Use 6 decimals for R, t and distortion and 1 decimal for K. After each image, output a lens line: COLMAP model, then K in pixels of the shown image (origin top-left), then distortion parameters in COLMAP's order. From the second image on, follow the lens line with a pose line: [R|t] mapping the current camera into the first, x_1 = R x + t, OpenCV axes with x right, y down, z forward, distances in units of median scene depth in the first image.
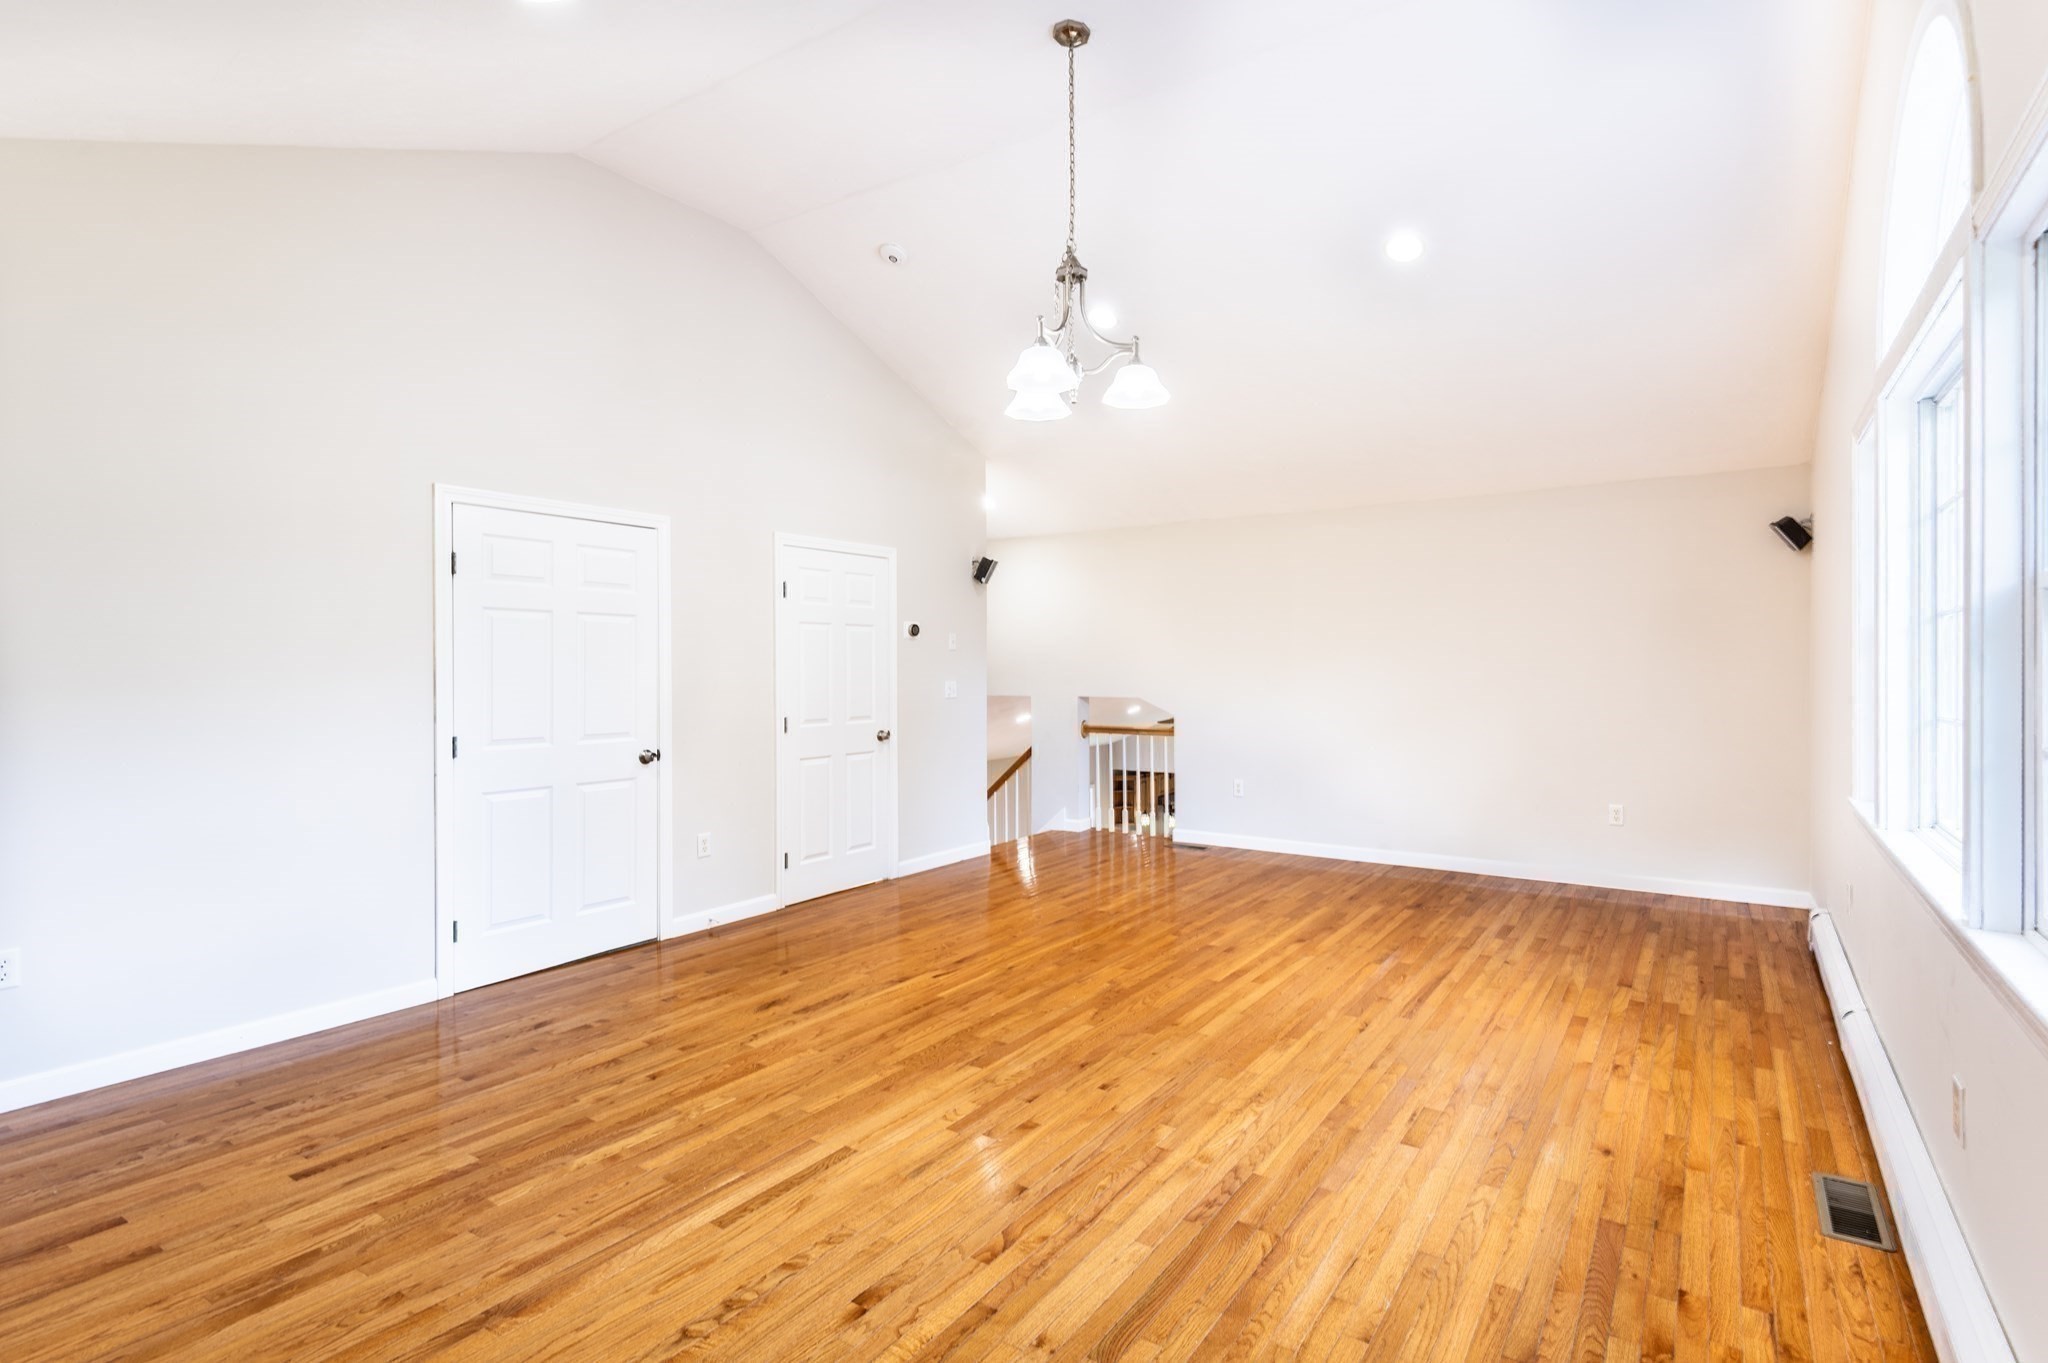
lens RADIAL K [[1048.9, 0, 1038.0], [0, 1048.9, 675.3], [0, 0, 1]] dist [0.016575, -0.000832]
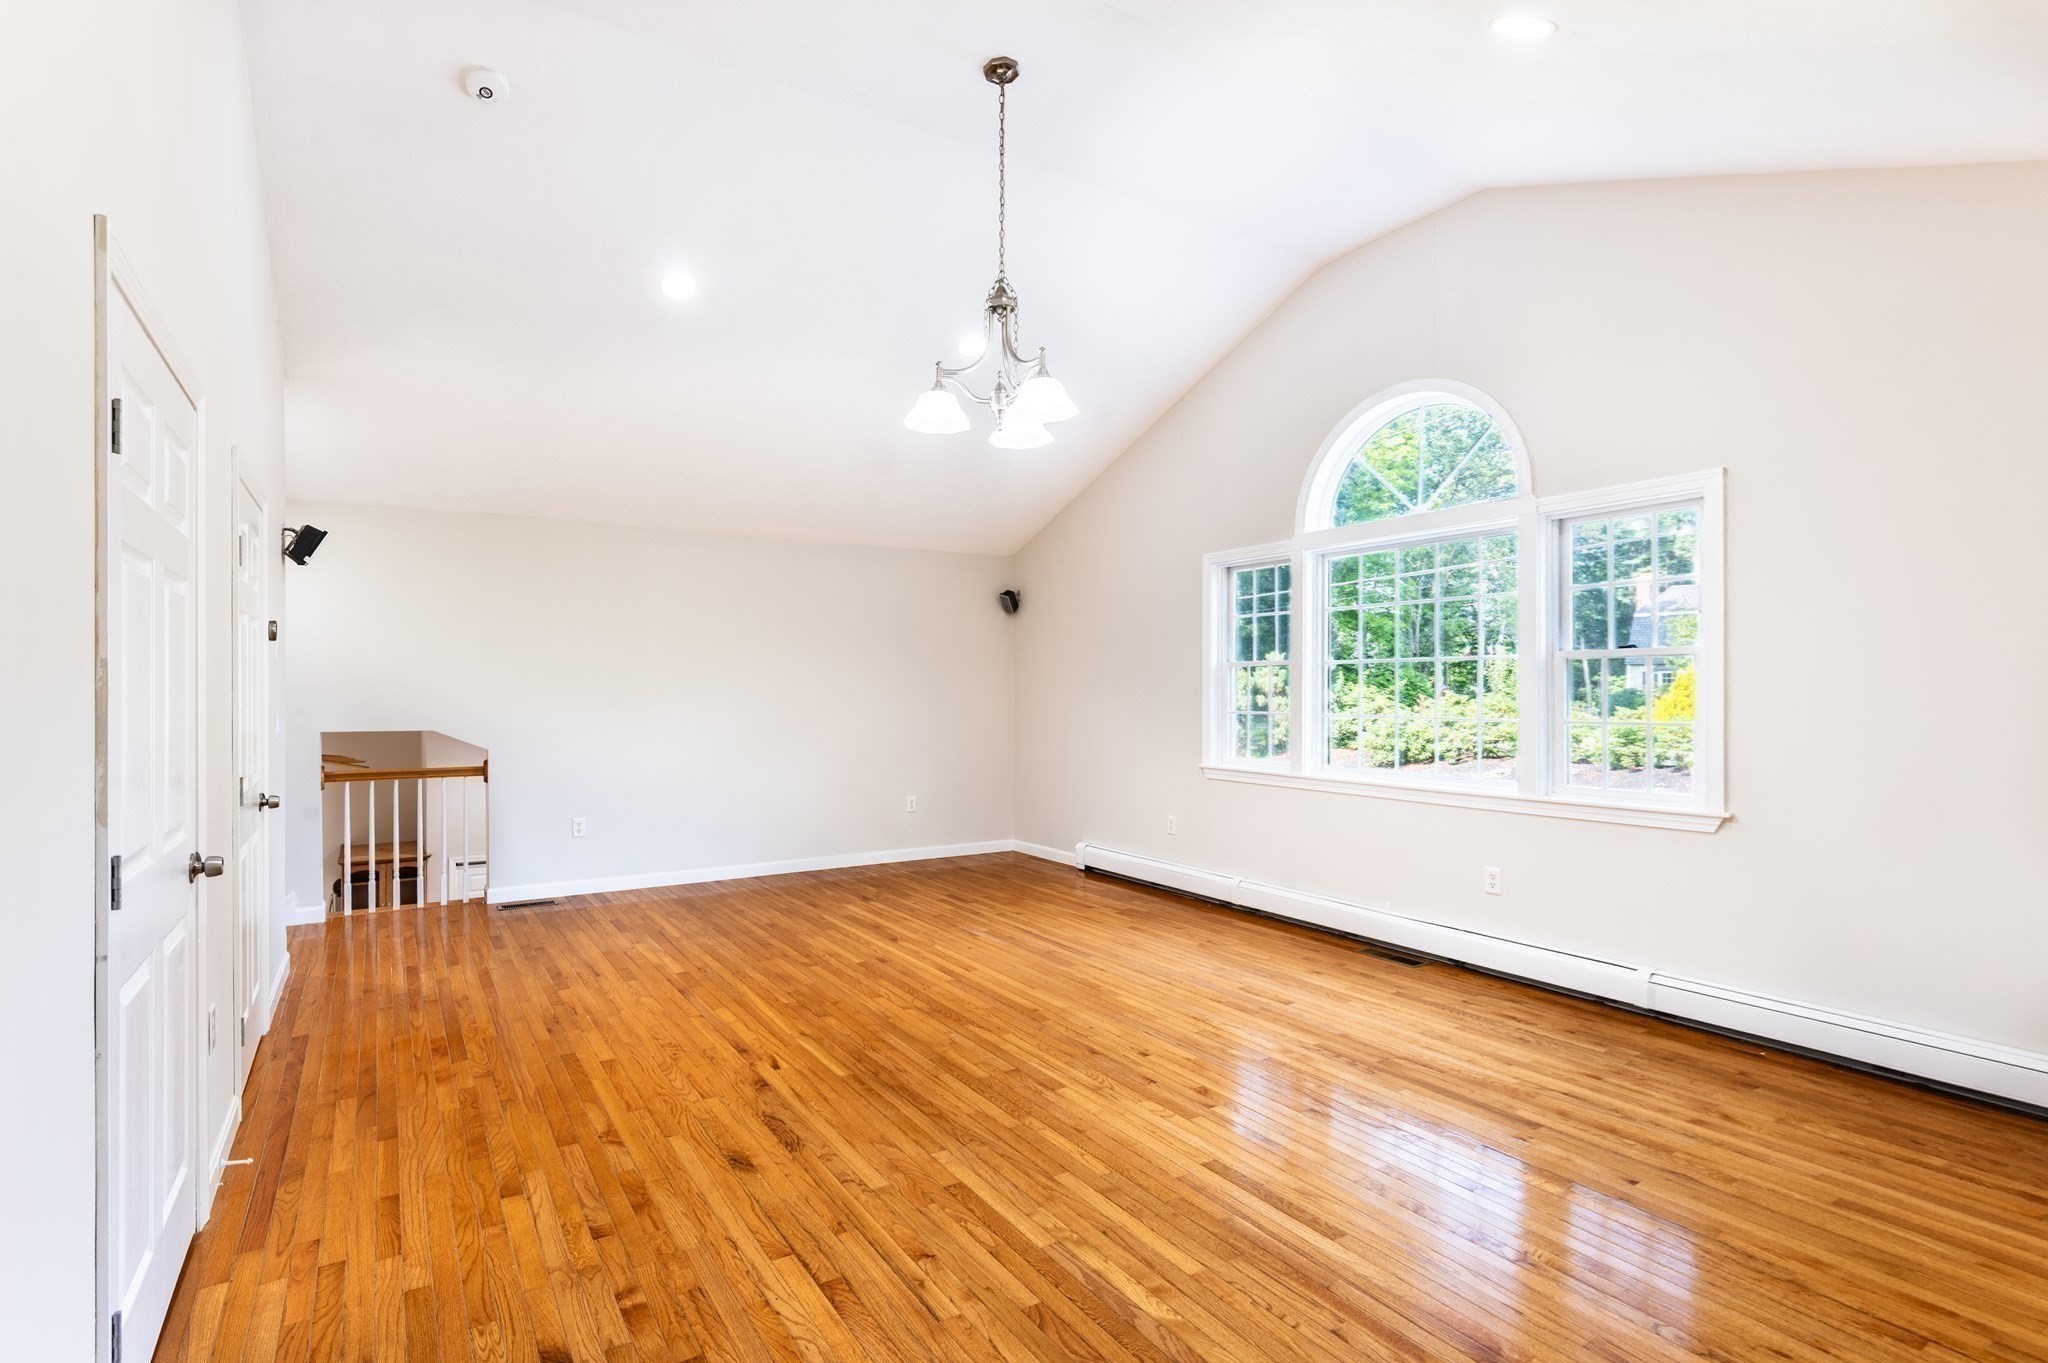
lens RADIAL K [[995.3, 0, 1025.8], [0, 995.3, 684.0], [0, 0, 1]] dist [0.010612, -0.000984]
pose [[0.400090, 0.006333, 0.916454, -0.854721], [0.009187, 0.999898, -0.010920, -0.009370], [-0.916430, 0.012789, 0.399991, 0.566657]]
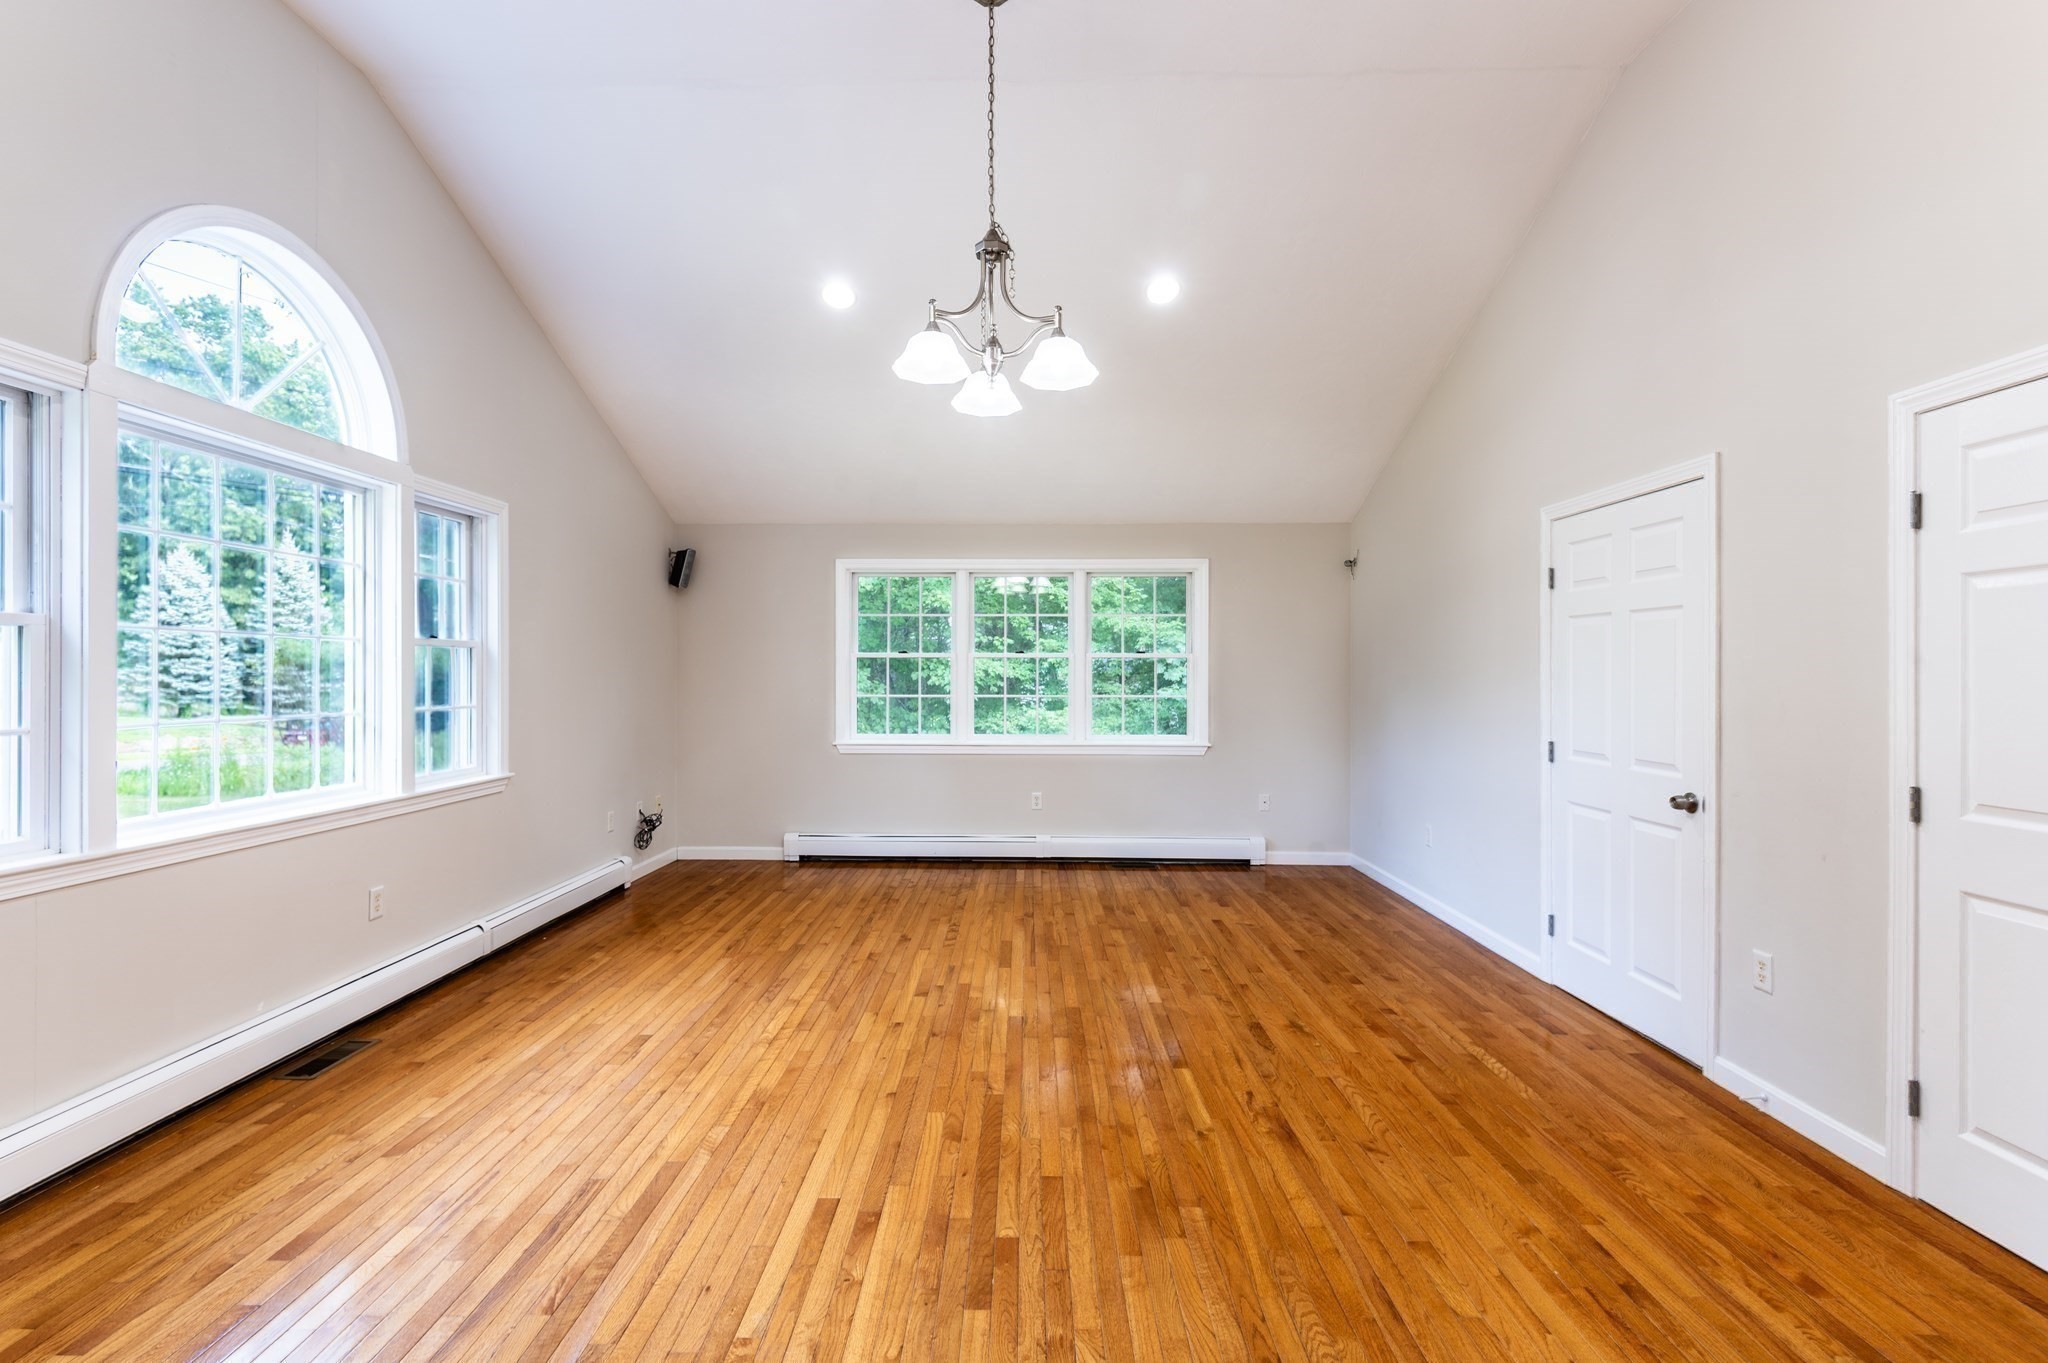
lens RADIAL K [[995.3, 0, 1034.5], [0, 995.3, 677.8], [0, 0, 1]] dist [0.010612, -0.000984]
pose [[-0.832552, 0.002117, -0.553943, 0.473410], [-0.005932, 0.999901, 0.012736, -0.014163], [0.553915, 0.013889, -0.832457, 1.707020]]
